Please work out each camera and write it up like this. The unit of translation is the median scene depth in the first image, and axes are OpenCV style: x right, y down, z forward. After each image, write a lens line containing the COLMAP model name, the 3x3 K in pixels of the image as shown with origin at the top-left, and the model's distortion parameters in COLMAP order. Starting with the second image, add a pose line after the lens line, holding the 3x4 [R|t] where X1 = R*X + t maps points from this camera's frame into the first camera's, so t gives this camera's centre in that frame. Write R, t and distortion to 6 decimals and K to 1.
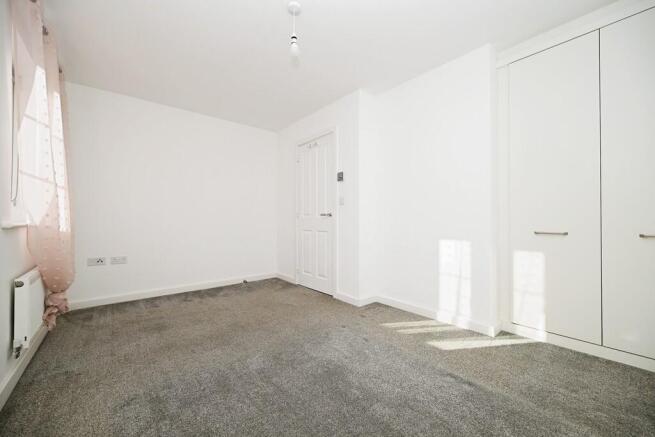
lens RADIAL K [[257.8, 0, 328.9], [0, 257.8, 215.1], [0, 0, 1]] dist [-0.000239, -0.000020]
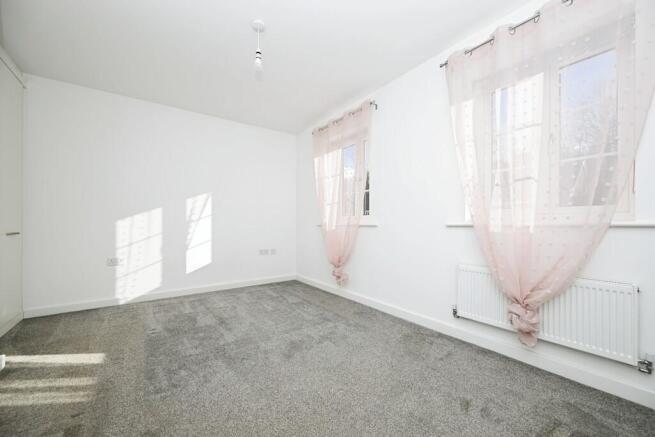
lens RADIAL K [[257.8, 0, 328.9], [0, 257.8, 215.1], [0, 0, 1]] dist [-0.000239, -0.000020]
pose [[-0.996049, 0.001537, 0.088798, -0.505207], [-0.002629, 0.998902, -0.046785, 0.035062], [-0.088772, -0.046833, -0.994950, 1.957863]]
